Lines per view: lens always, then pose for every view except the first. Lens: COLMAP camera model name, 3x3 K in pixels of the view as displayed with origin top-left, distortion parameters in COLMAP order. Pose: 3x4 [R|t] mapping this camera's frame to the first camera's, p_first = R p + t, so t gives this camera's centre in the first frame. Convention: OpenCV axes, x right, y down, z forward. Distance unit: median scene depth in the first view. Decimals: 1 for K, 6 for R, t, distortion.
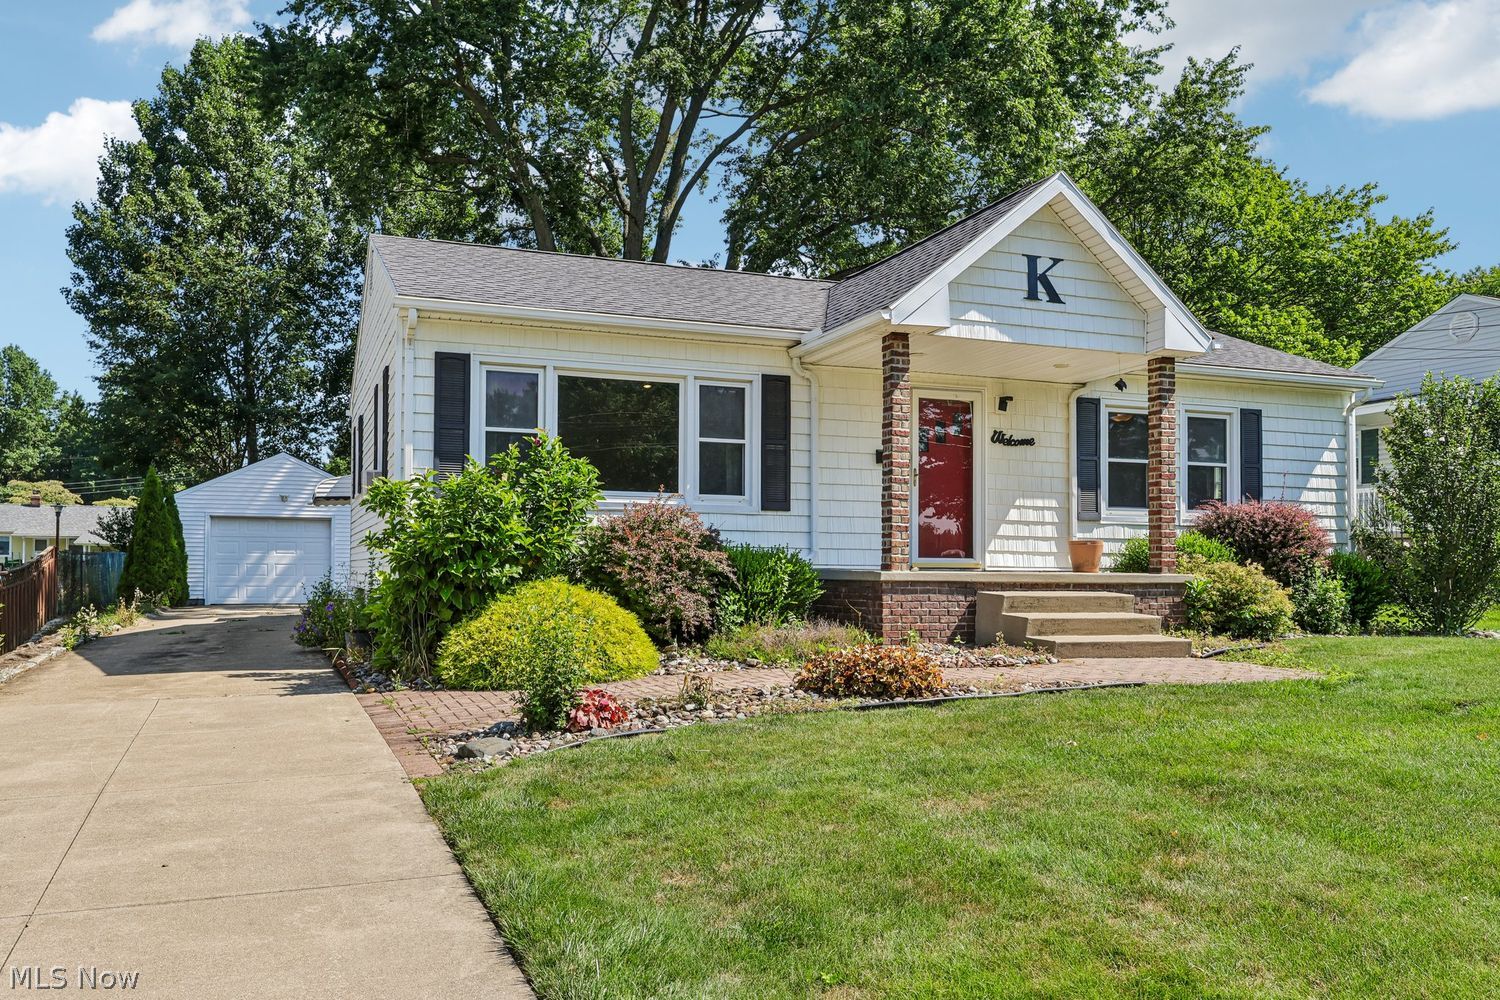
lens RADIAL K [[1164.9, 0, 749.5], [0, 1164.9, 444.1], [0, 0, 1]] dist [-0.000023, 0.004887]
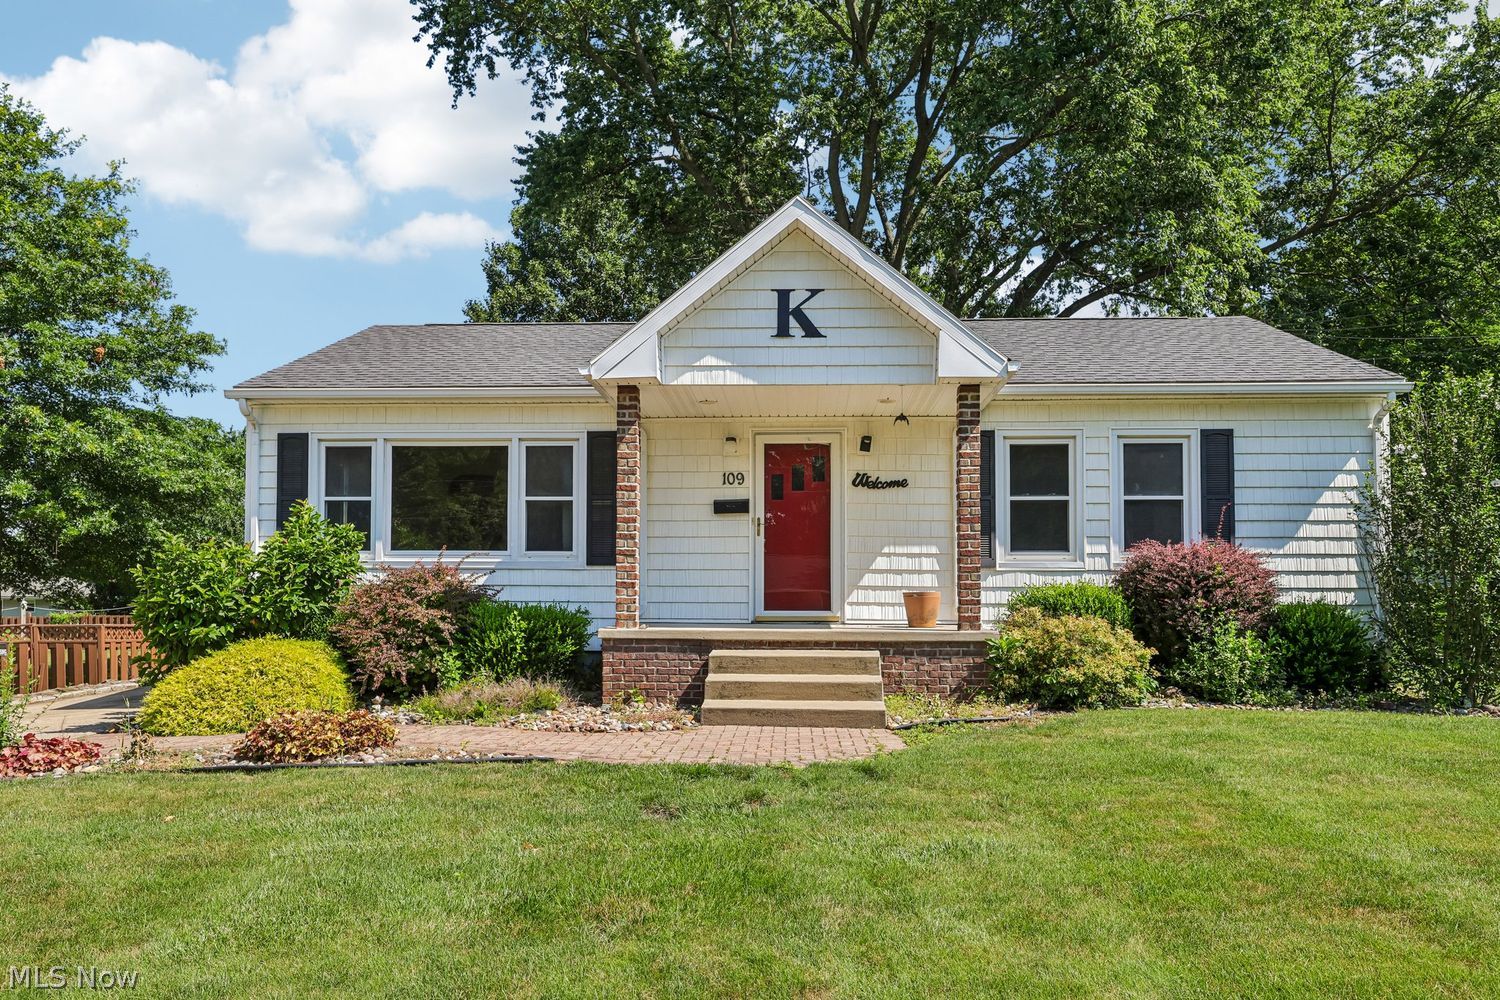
lens RADIAL K [[1130.9, 0, 683.4], [0, 1130.9, 479.5], [0, 0, 1]] dist [-0.007312, -0.003724]
pose [[0.919520, -0.046802, -0.390247, 0.477156], [0.045826, 0.998880, -0.011816, -0.002495], [0.390363, -0.007018, 0.920634, 0.123866]]
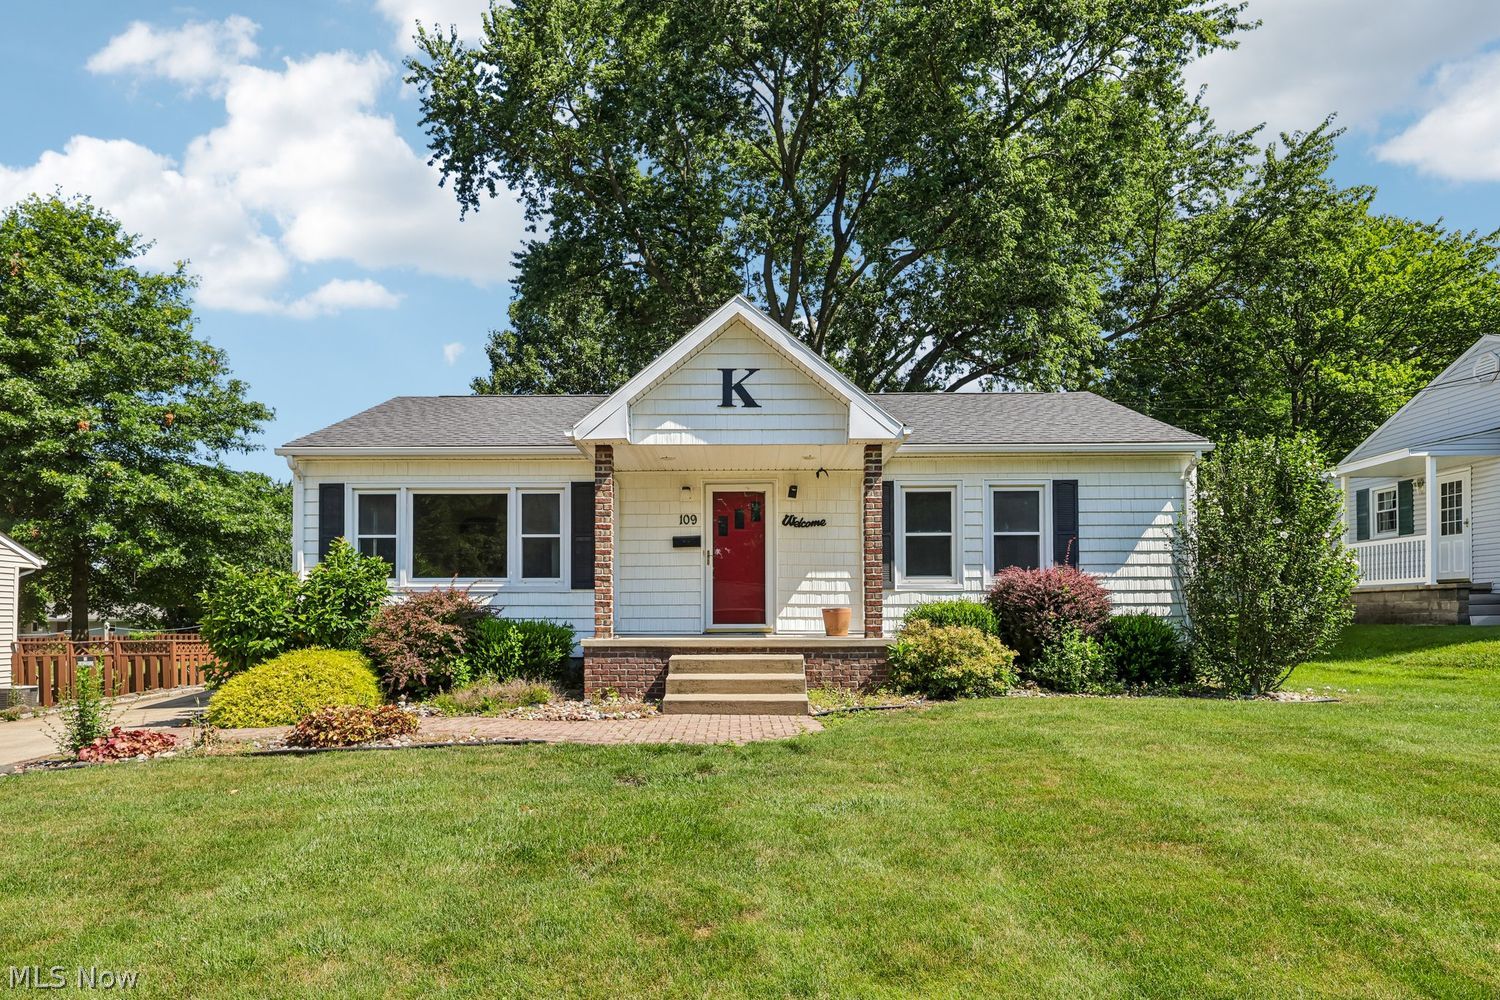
lens RADIAL K [[904.9, 0, 691.1], [0, 904.9, 532.2], [0, 0, 1]] dist [-0.003060, -0.003231]
pose [[0.936484, -0.045441, -0.347755, 0.479886], [0.049153, 0.998790, 0.001855, -0.000665], [0.347250, -0.018831, 0.937584, 0.119031]]
